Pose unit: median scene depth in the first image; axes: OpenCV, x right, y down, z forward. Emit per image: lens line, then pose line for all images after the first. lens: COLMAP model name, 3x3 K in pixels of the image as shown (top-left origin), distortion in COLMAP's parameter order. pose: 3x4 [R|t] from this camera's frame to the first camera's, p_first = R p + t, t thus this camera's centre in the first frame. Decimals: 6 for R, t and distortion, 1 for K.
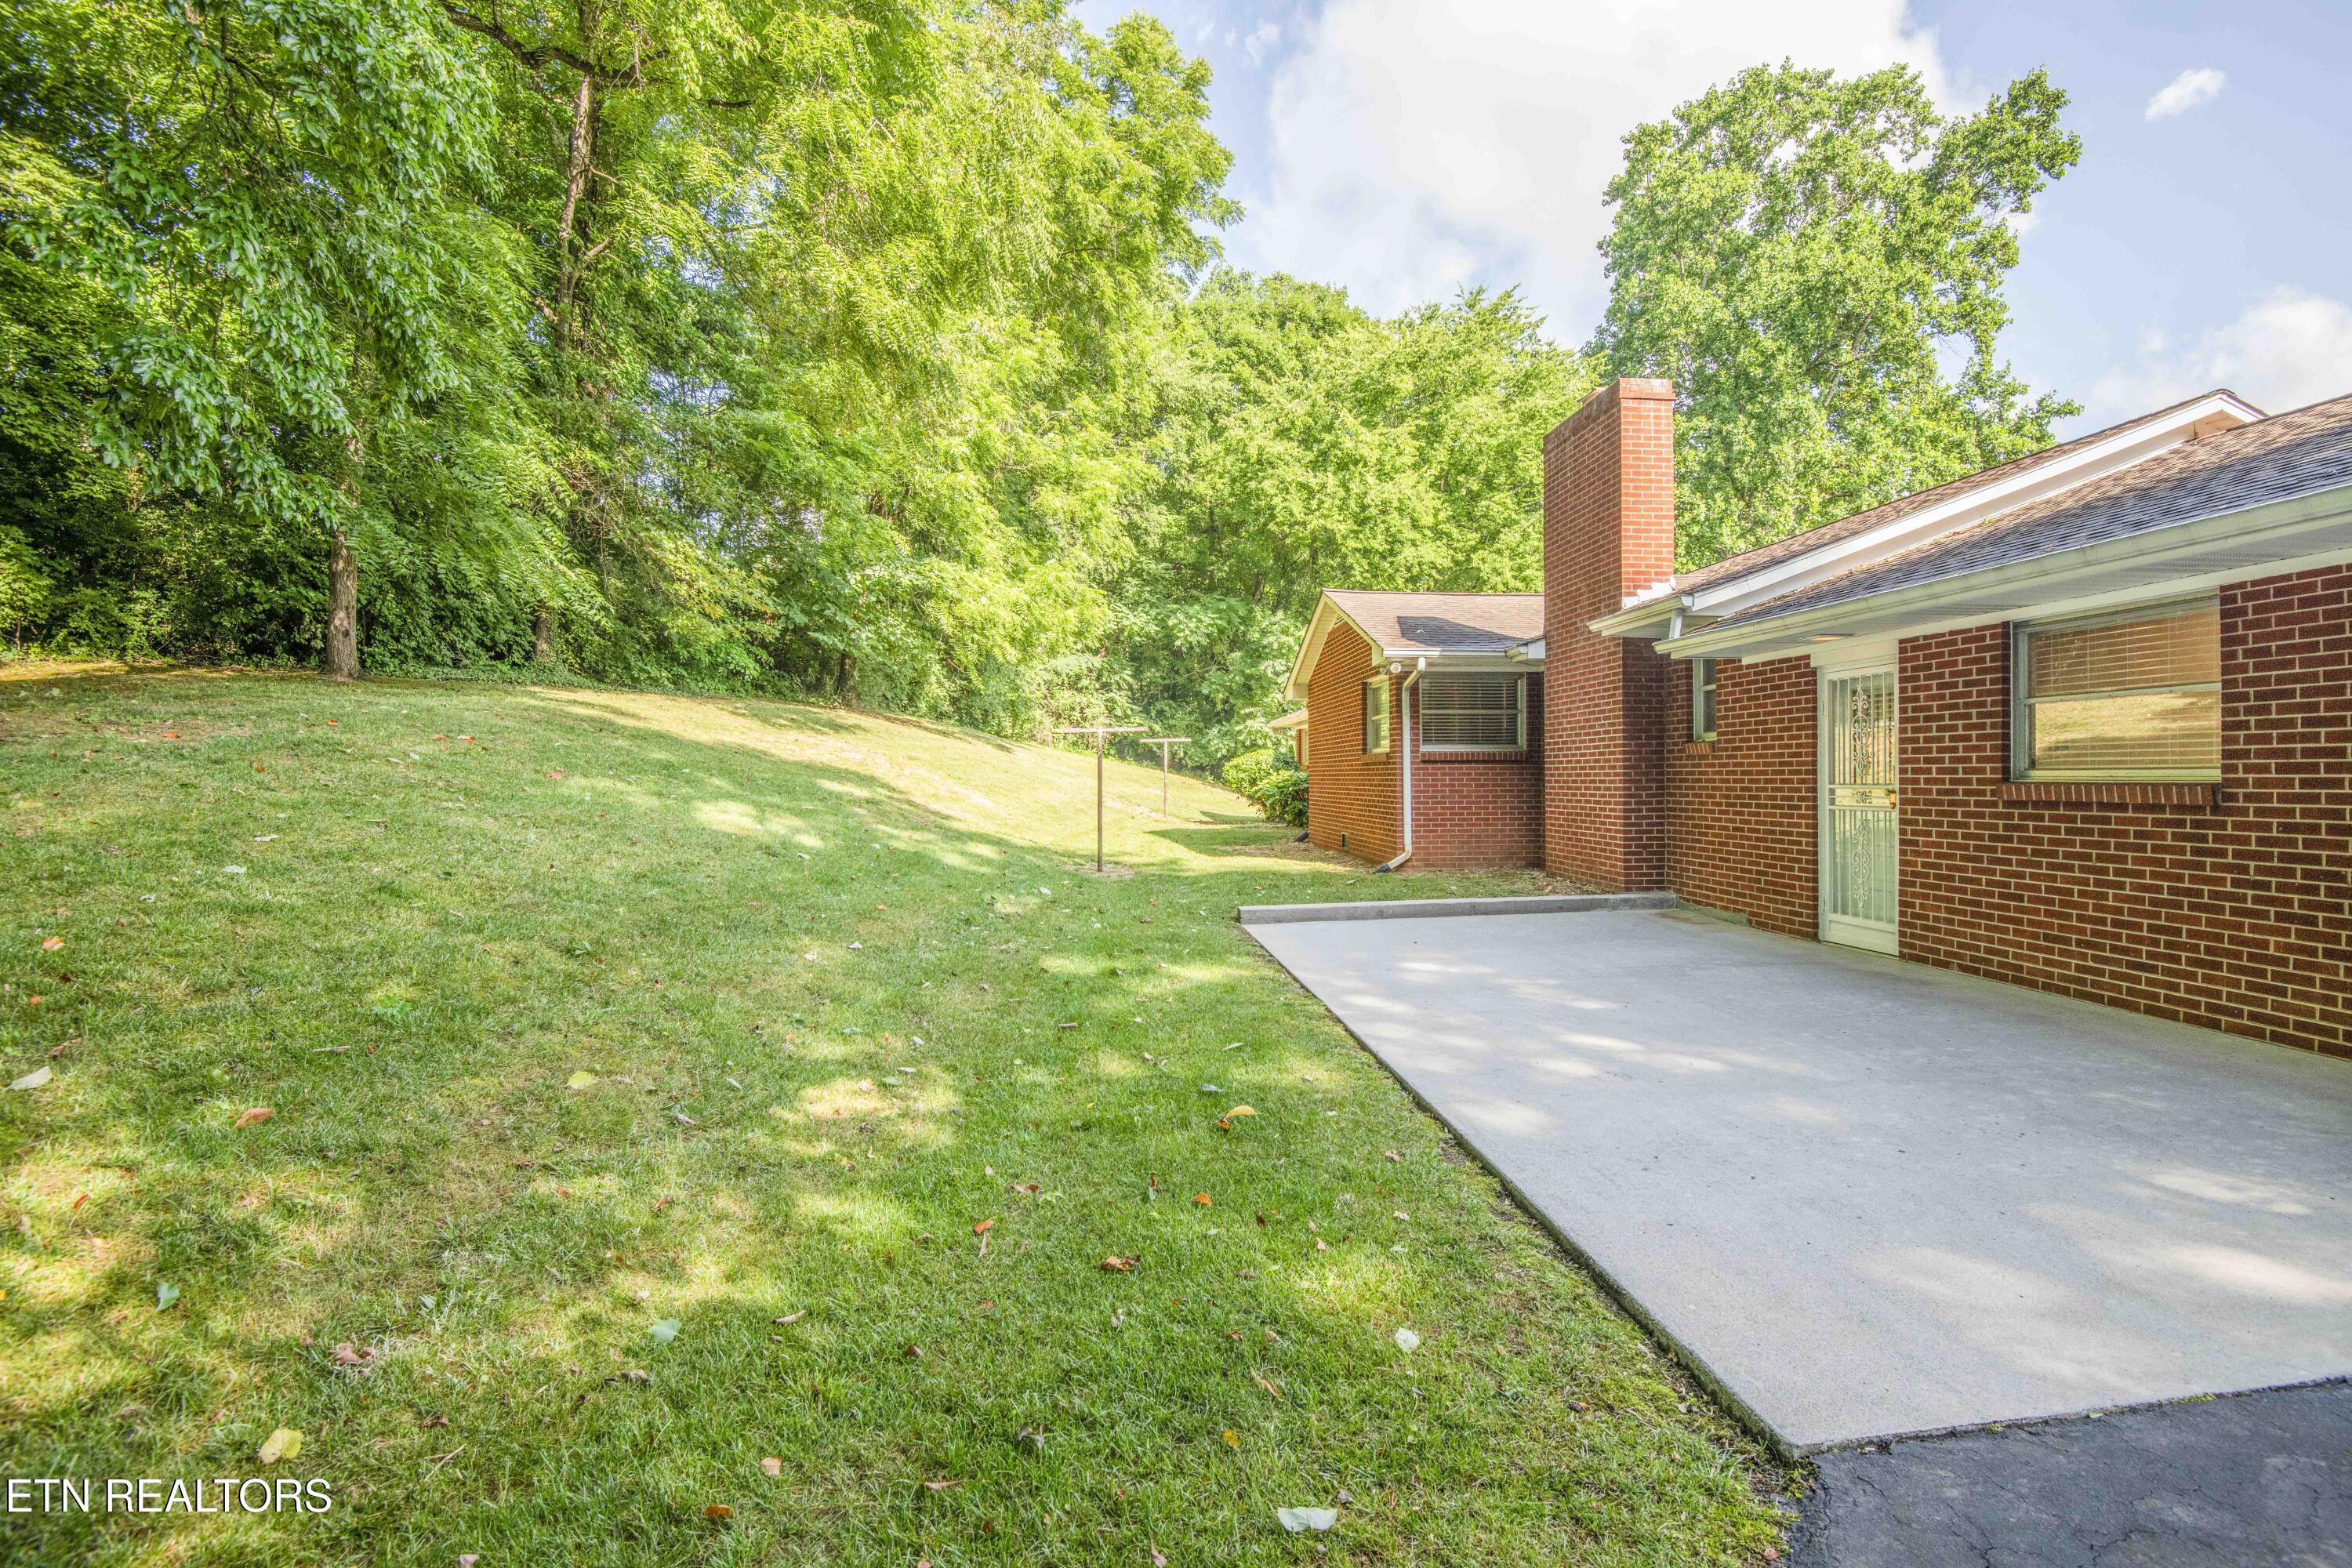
lens RADIAL K [[1090.2, 0, 1181.3], [0, 1090.2, 794.5], [0, 0, 1]] dist [-0.017345, -0.011626]
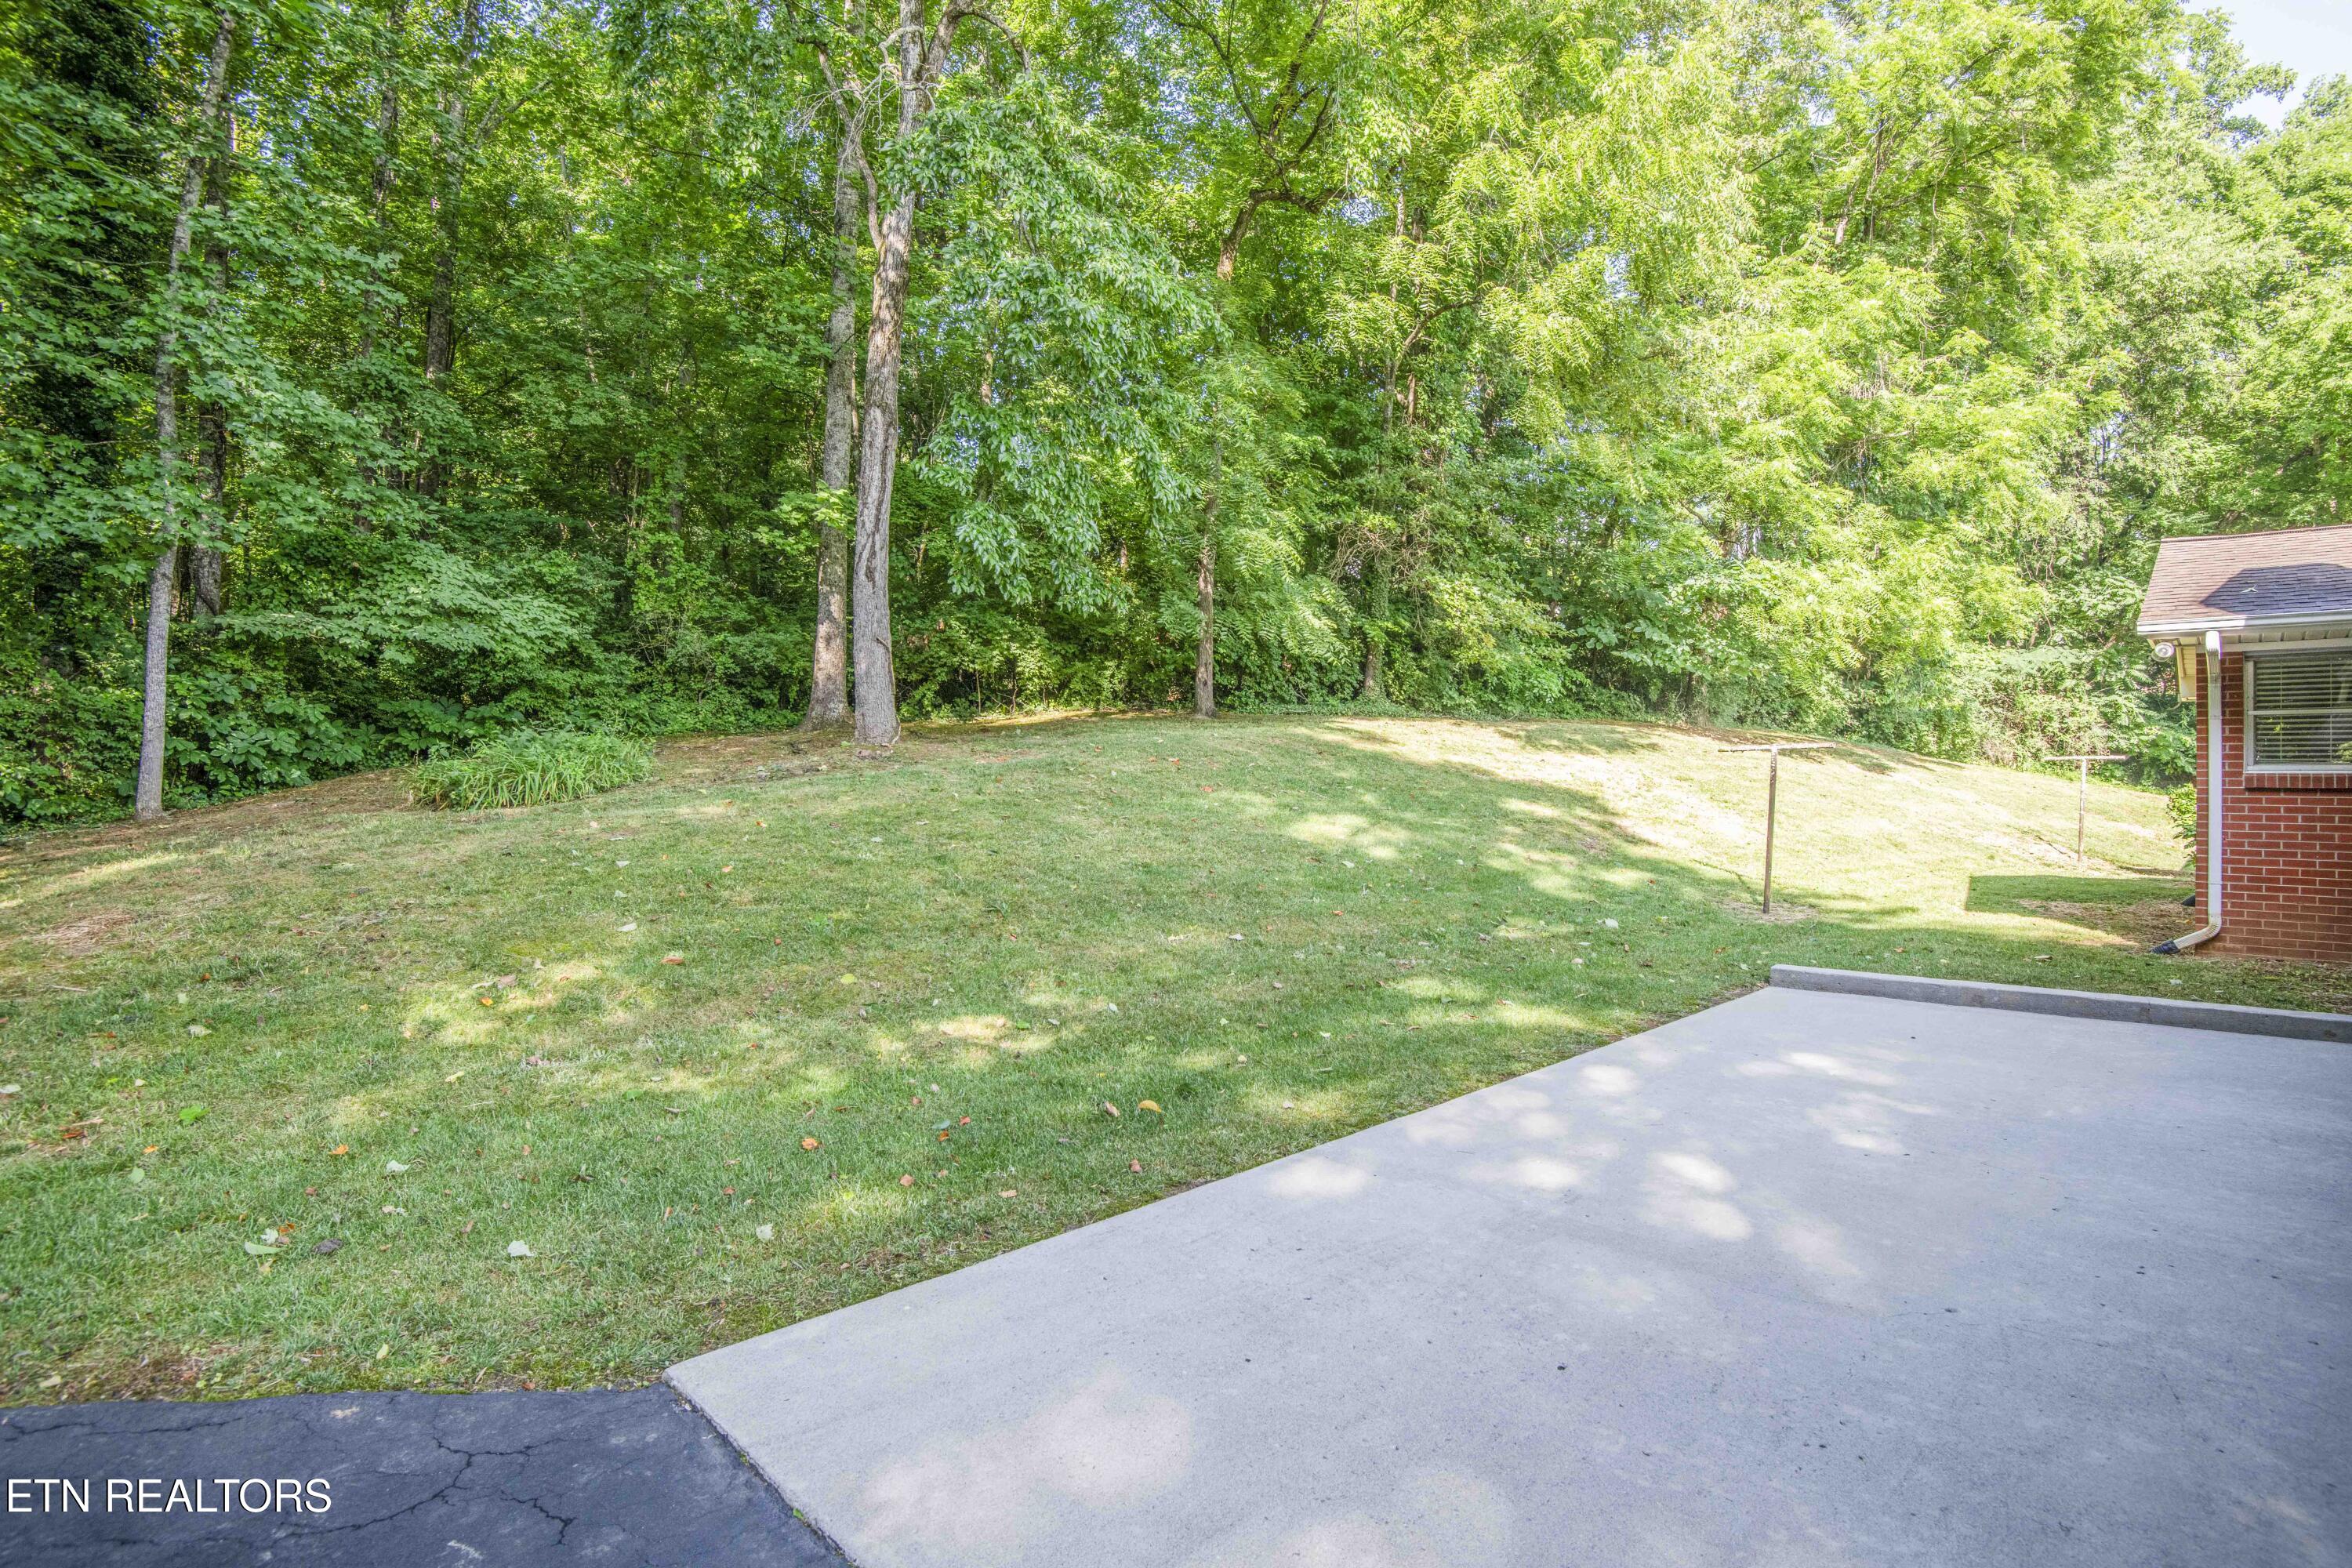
lens RADIAL K [[1090.2, 0, 1174.7], [0, 1090.2, 781.3], [0, 0, 1]] dist [-0.017345, -0.011626]
pose [[0.641030, 0.009825, -0.767453, 0.135812], [-0.032937, 0.999349, -0.014717, -0.002198], [0.766808, 0.034712, 0.640937, 0.049064]]
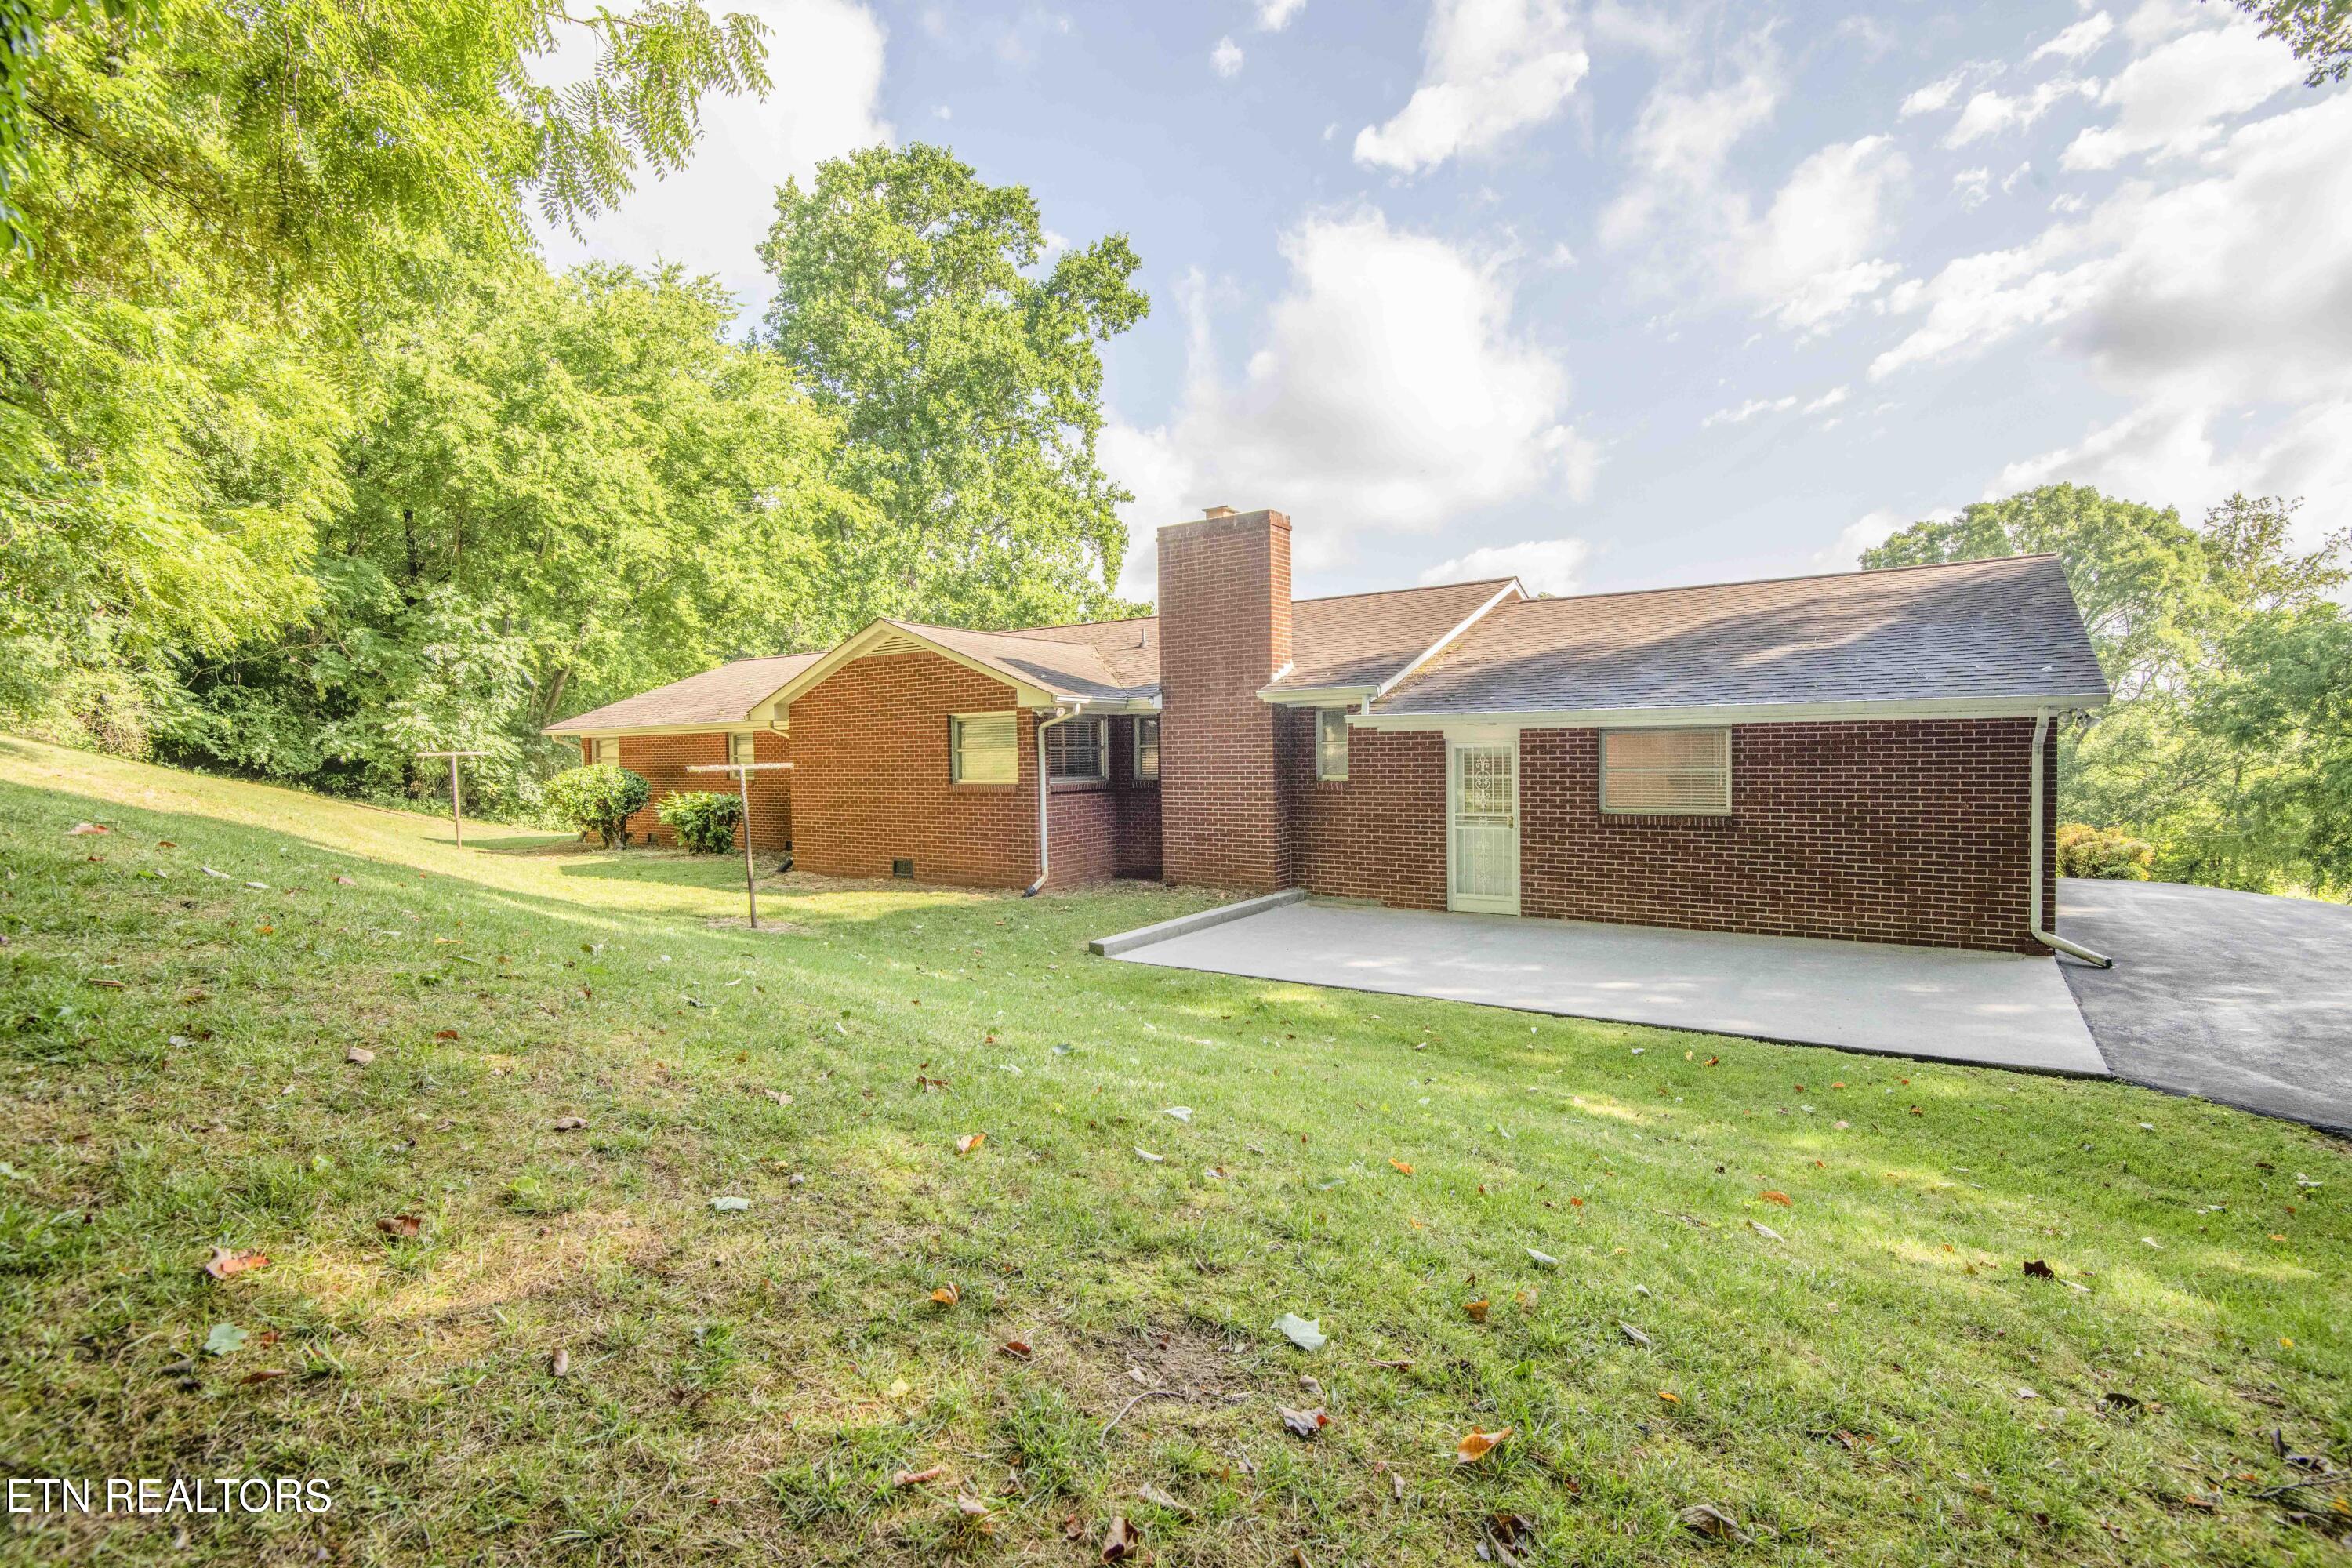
lens RADIAL K [[1090.2, 0, 1171.7], [0, 1090.2, 819.1], [0, 0, 1]] dist [-0.017345, -0.011626]
pose [[0.643003, -0.050992, 0.764164, -0.258818], [0.022841, 0.998614, 0.047417, -0.024711], [-0.765523, -0.013035, 0.643276, 0.083073]]
